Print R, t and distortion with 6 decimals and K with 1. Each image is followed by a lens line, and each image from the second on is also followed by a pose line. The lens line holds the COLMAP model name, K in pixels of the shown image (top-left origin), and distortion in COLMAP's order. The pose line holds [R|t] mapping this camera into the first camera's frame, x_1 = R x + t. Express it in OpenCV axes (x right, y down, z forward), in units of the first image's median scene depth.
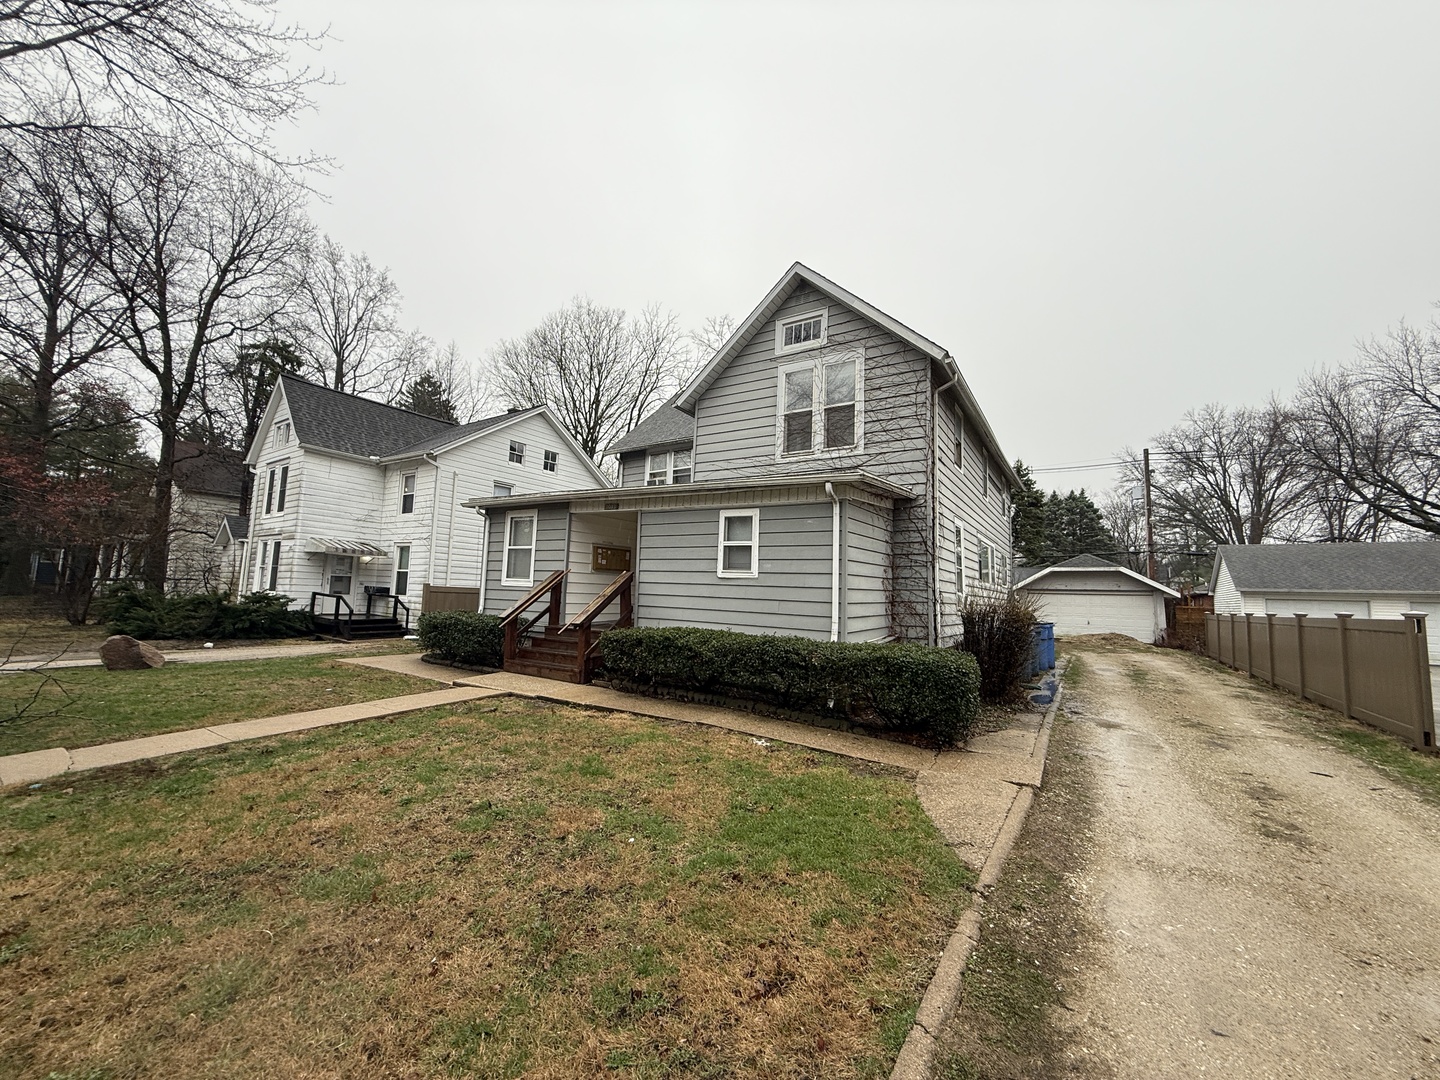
lens RADIAL K [[572.5, 0, 714.8], [0, 572.5, 544.6], [0, 0, 1]] dist [-0.003707, 0.000022]
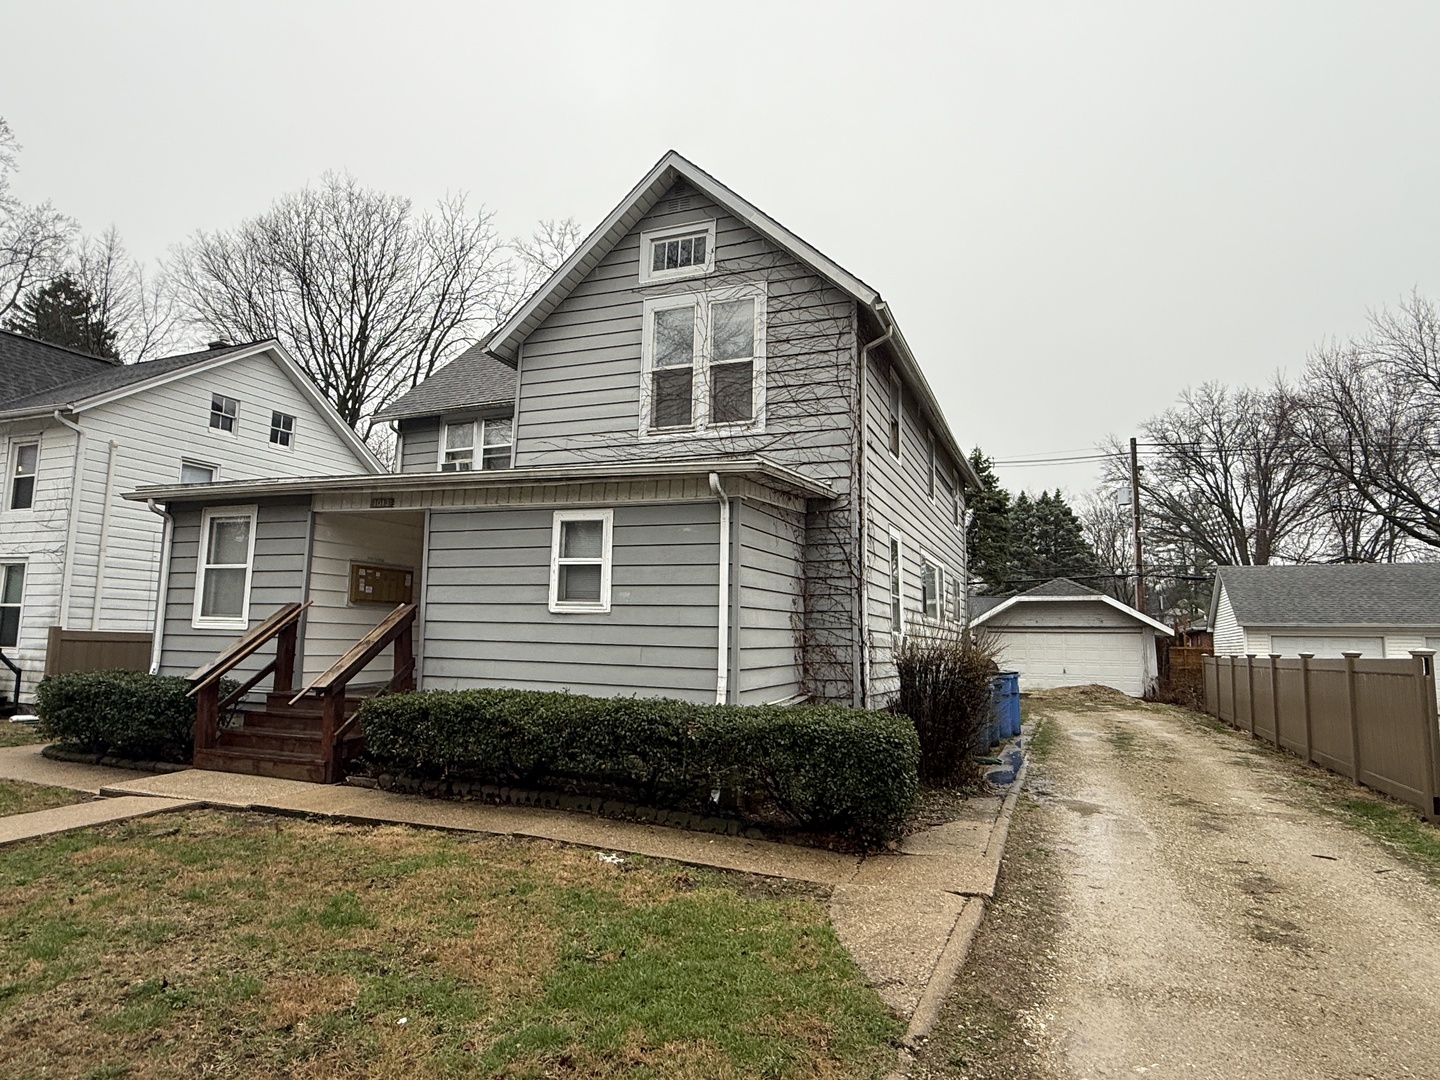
lens RADIAL K [[857.2, 0, 710.1], [0, 857.2, 544.7], [0, 0, 1]] dist [-0.000093, -0.001334]
pose [[0.983110, 0.007624, 0.182859, 0.005066], [-0.003529, 0.999736, -0.022708, 0.000857], [-0.182983, 0.021679, 0.982877, -0.007743]]
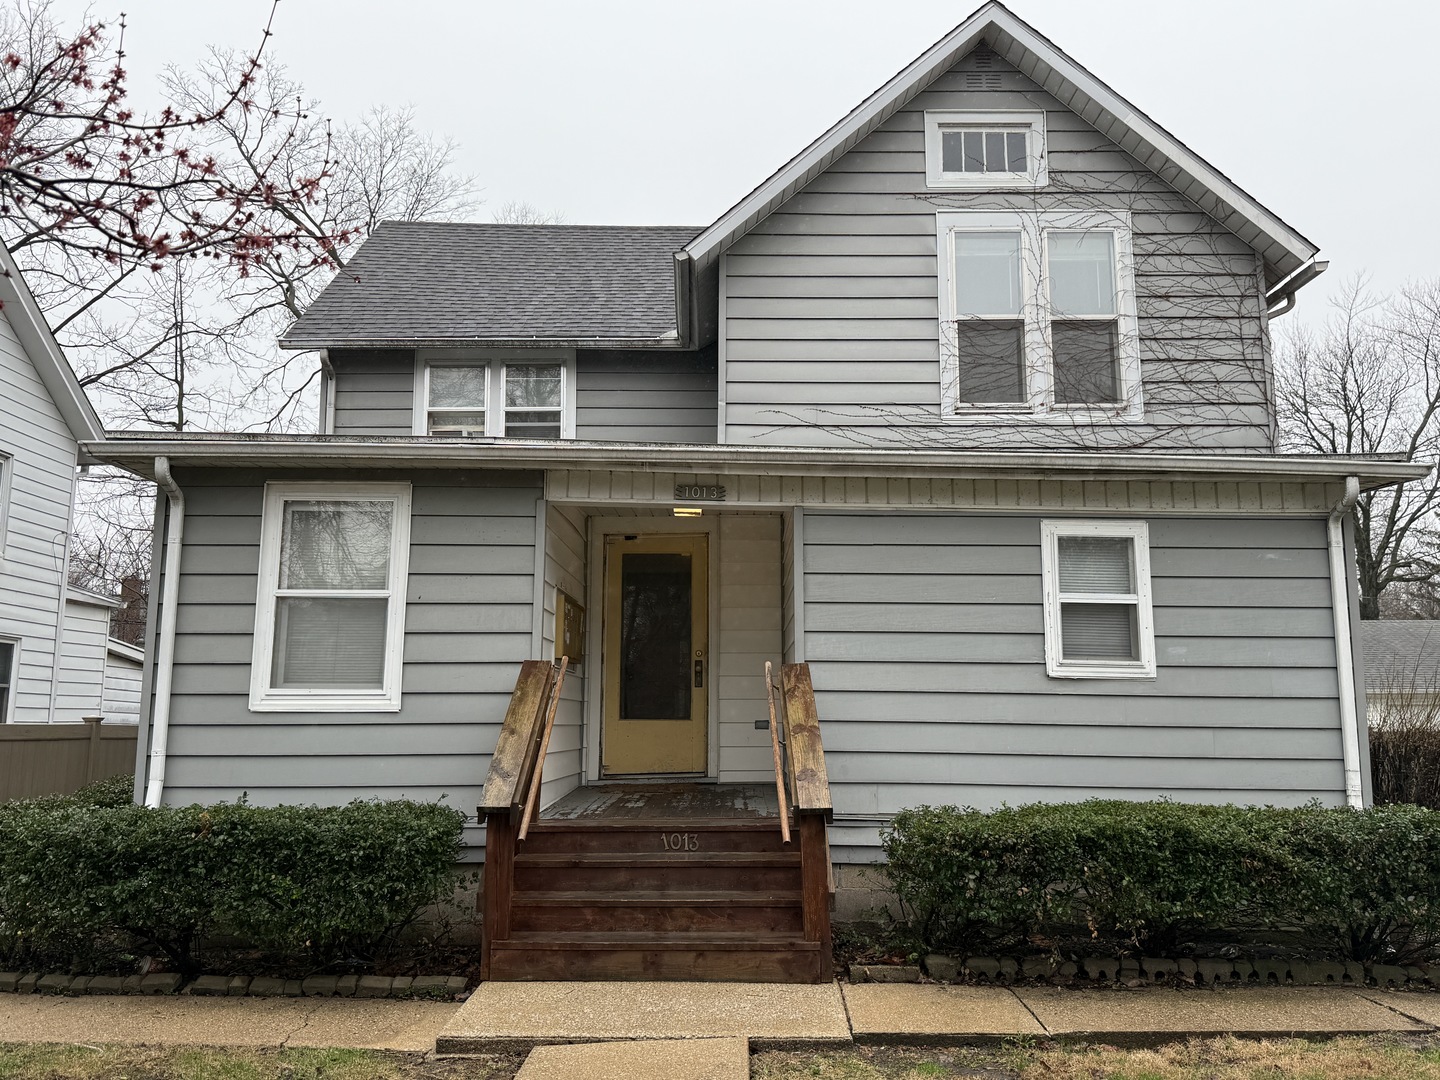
lens RADIAL K [[1155.4, 0, 720.4], [0, 1155.4, 567.8], [0, 0, 1]] dist [0.047858, -0.019142]
pose [[0.837676, 0.037792, 0.544858, -0.598690], [-0.020600, 0.999080, -0.037627, 0.012324], [-0.545778, 0.020295, 0.837684, 0.363184]]
